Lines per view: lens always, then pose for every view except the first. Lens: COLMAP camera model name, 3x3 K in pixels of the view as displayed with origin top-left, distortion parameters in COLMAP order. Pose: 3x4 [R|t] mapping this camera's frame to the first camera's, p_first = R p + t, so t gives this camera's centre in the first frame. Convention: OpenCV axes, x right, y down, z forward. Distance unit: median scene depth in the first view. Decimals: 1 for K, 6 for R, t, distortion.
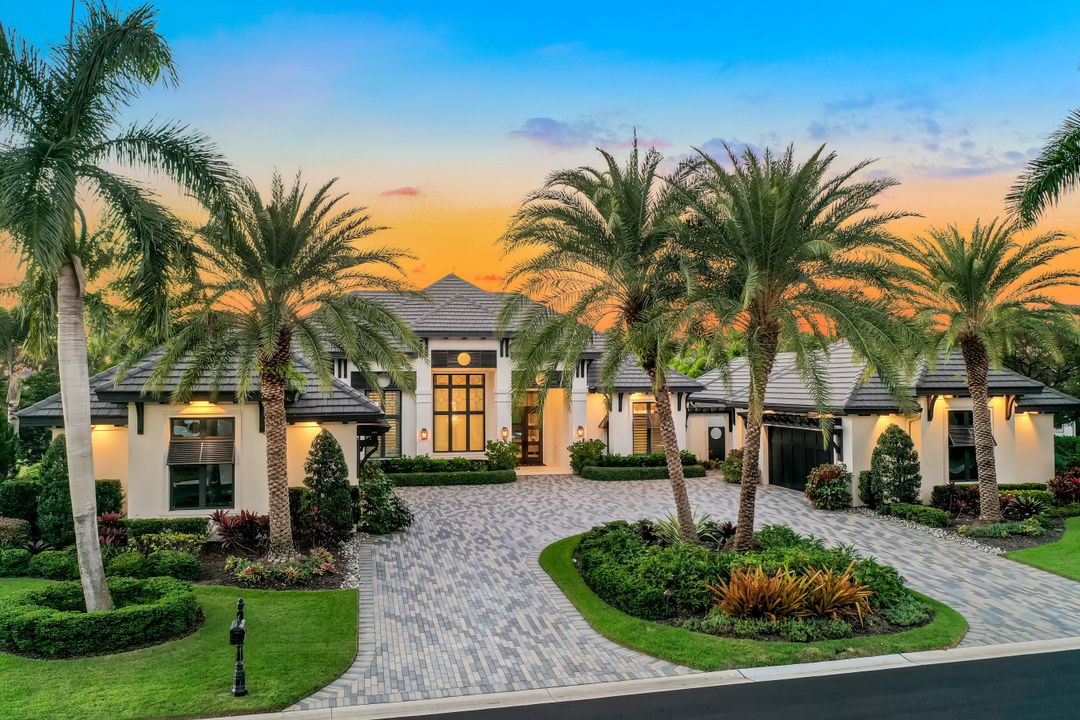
lens RADIAL K [[897.1, 0, 540.0], [0, 897.1, 360.0], [0, 0, 1]] dist [0.005432, -0.001890]
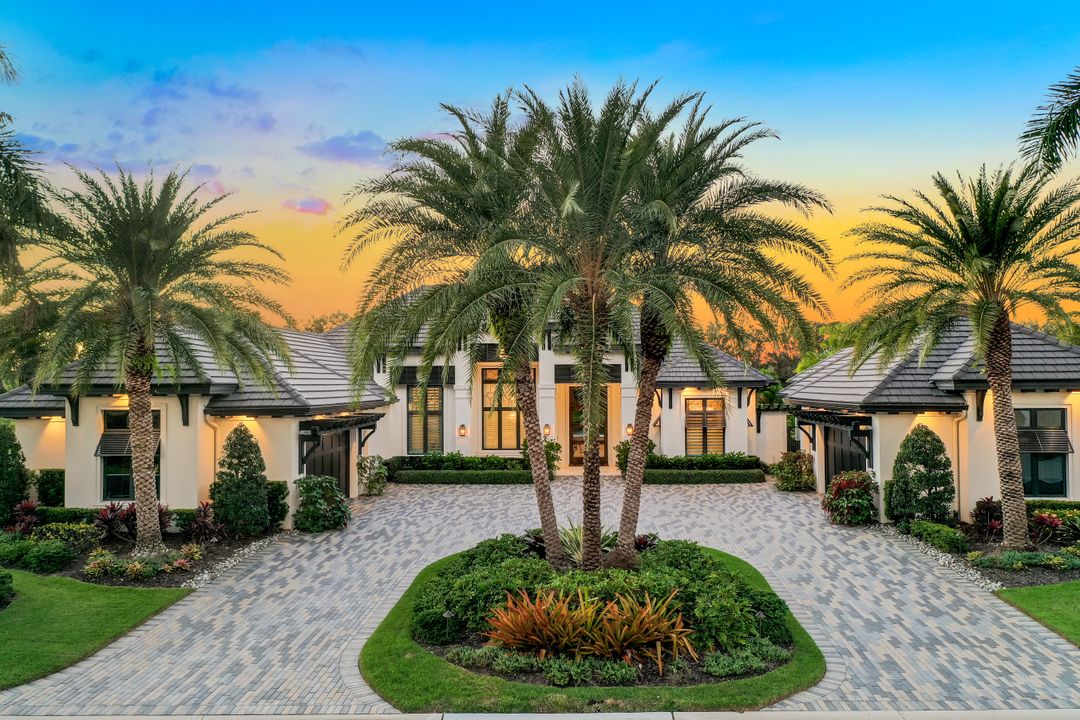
lens RADIAL K [[897.1, 0, 540.0], [0, 897.1, 360.0], [0, 0, 1]] dist [0.005432, -0.001890]
pose [[0.964089, -0.008975, -0.265426, 0.340949], [0.009457, 0.999955, 0.000538, 0.010802], [0.265409, -0.003029, 0.964131, 0.141939]]
